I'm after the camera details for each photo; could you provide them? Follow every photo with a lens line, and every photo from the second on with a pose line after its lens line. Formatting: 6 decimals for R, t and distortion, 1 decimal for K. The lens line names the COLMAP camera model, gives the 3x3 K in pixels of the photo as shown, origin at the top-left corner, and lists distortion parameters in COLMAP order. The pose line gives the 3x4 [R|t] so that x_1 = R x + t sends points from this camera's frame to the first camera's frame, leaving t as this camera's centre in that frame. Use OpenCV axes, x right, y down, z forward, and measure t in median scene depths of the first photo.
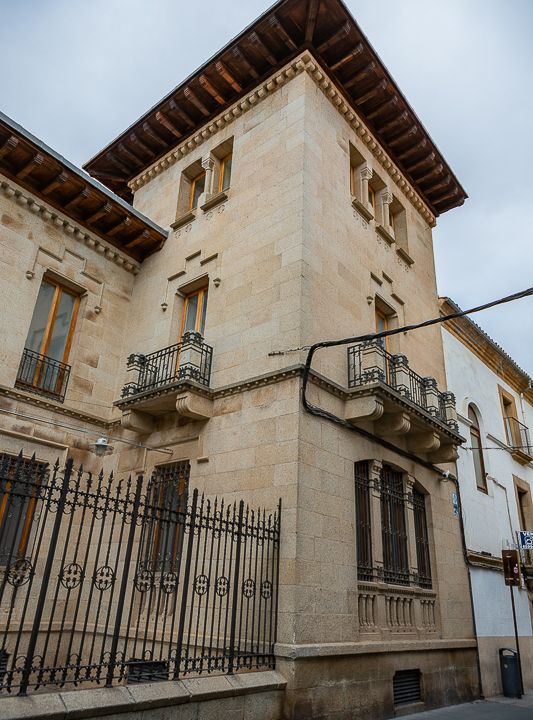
lens RADIAL K [[531.4, 0, 266.5], [0, 531.4, 360.0], [0, 0, 1]] dist [0.040914, -0.000992]
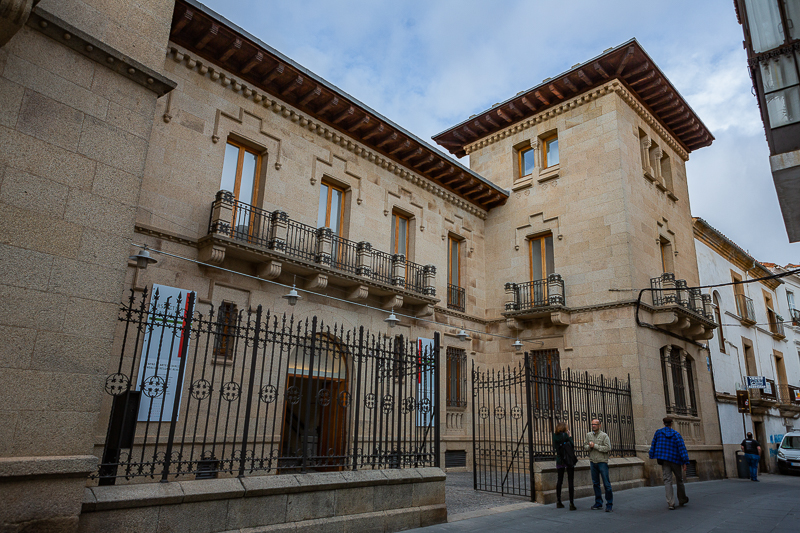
lens RADIAL K [[543.6, 0, 400.0], [0, 543.6, 266.5], [0, 0, 1]] dist [0.045655, -0.000331]
pose [[0.995991, -0.039545, -0.080237, -0.414476], [0.050483, 0.988972, 0.139235, -0.289599], [0.073846, -0.142727, 0.987003, -0.627148]]
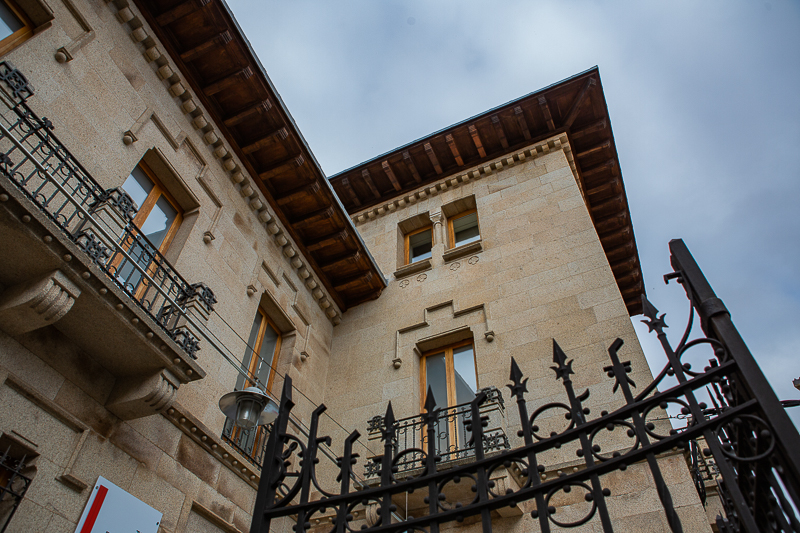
lens RADIAL K [[543.5, 0, 400.0], [0, 543.5, 266.5], [0, 0, 1]] dist [-0.081190, 0.001253]
pose [[0.966123, 0.171752, 0.192631, -0.367187], [-0.082324, 0.912500, -0.400706, 0.086190], [-0.244598, 0.371274, 0.895727, 0.252751]]
